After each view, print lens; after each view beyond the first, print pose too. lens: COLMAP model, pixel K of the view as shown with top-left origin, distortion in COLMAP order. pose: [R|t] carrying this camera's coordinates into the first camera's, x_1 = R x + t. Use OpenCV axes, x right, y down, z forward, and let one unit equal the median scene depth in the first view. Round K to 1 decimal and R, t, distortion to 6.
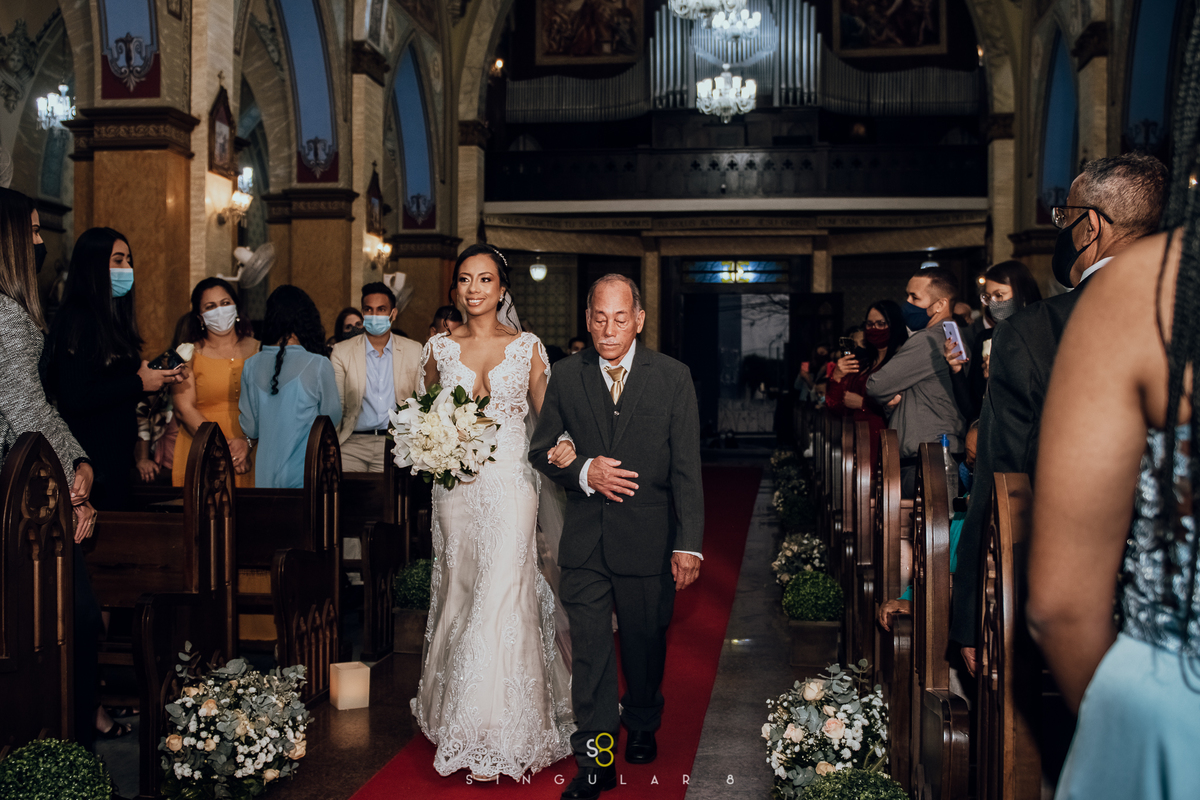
lens RADIAL K [[1304.1, 0, 629.2], [0, 1304.1, 350.4], [0, 0, 1]] dist [-0.033063, 0.000000]
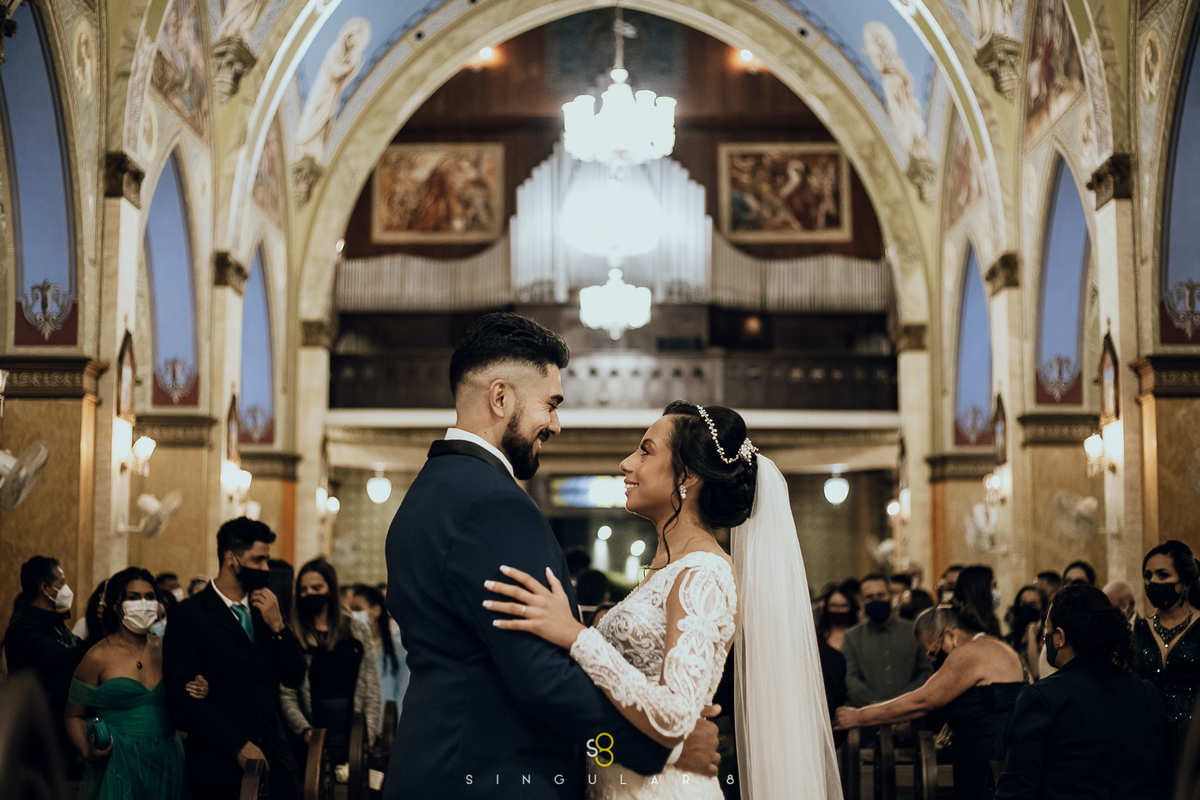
lens RADIAL K [[1735.0, 0, 619.0], [0, 1735.0, 413.5], [0, 0, 1]] dist [-0.105842, 0.000000]
pose [[0.993860, 0.009814, 0.110211, -0.047102], [-0.000434, 0.996397, -0.084812, -0.016783], [-0.110646, 0.084243, 0.990283, -0.158422]]
